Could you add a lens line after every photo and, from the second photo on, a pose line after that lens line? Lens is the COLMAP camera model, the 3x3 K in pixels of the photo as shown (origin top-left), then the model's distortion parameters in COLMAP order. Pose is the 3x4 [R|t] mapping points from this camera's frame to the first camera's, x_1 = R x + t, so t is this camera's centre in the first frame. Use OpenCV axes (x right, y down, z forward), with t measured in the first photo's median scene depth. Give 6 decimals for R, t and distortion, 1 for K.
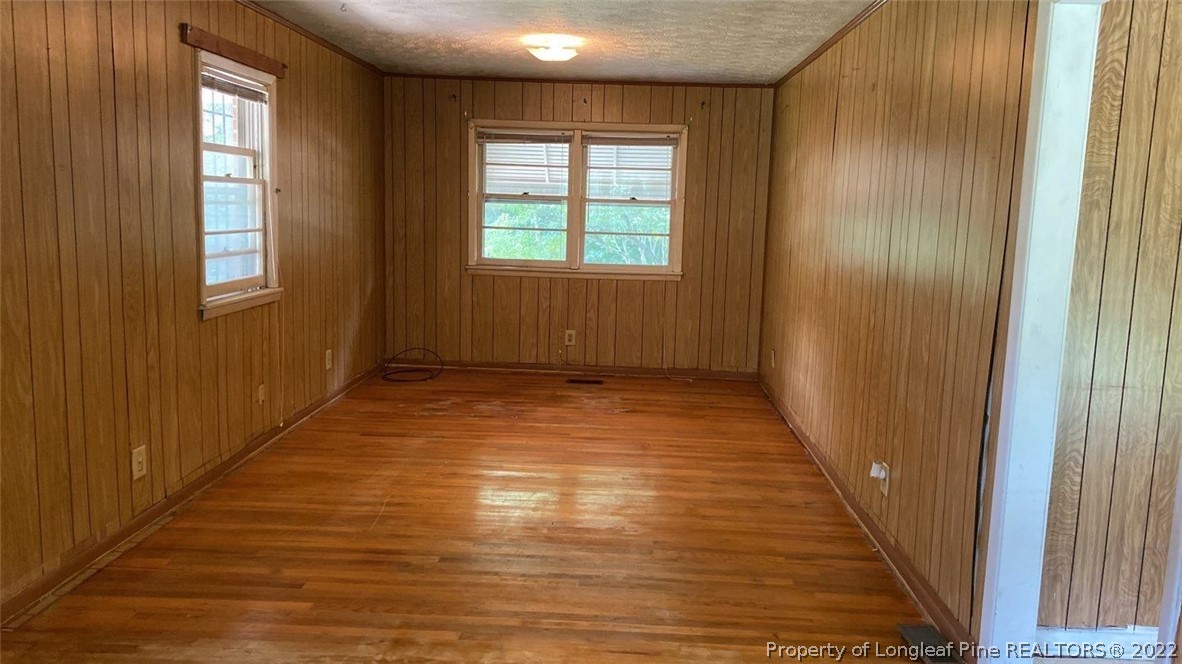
lens RADIAL K [[892.1, 0, 591.0], [0, 892.1, 332.0], [0, 0, 1]] dist [0.057329, -0.095590]
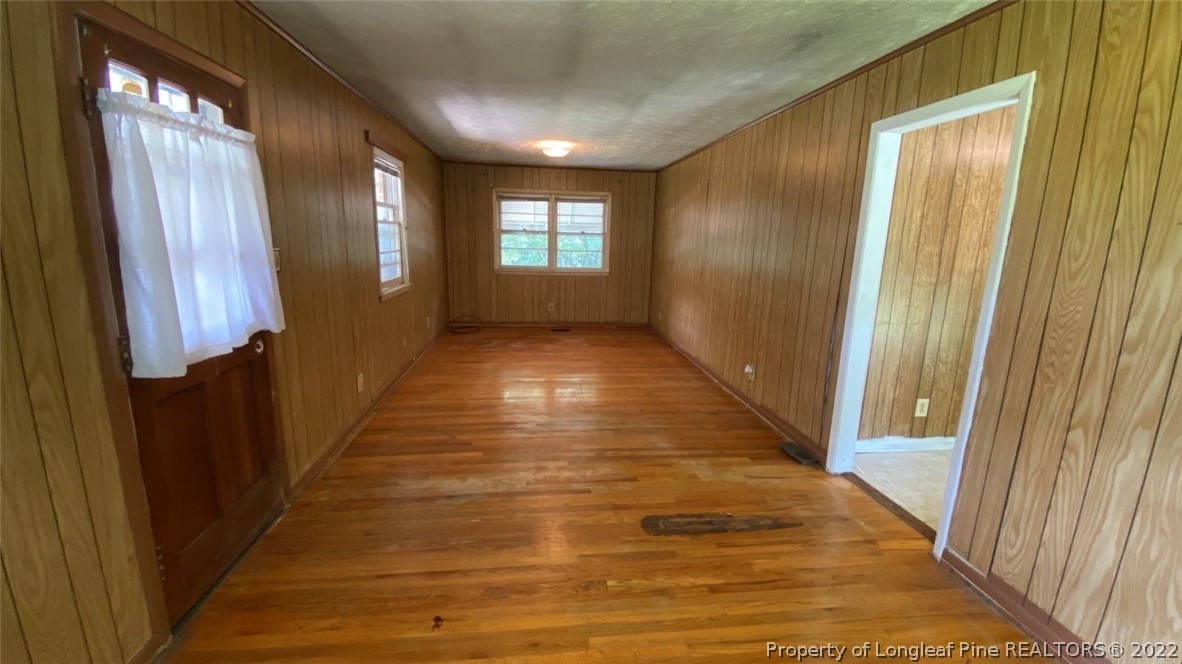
lens RADIAL K [[474.0, 0, 585.8], [0, 474.0, 332.6], [0, 0, 1]] dist [0.065557, -0.061823]
pose [[0.989205, -0.034183, 0.142494, -0.125444], [0.025266, 0.997635, 0.063927, -0.002659], [-0.144342, -0.059637, 0.987729, 0.000945]]
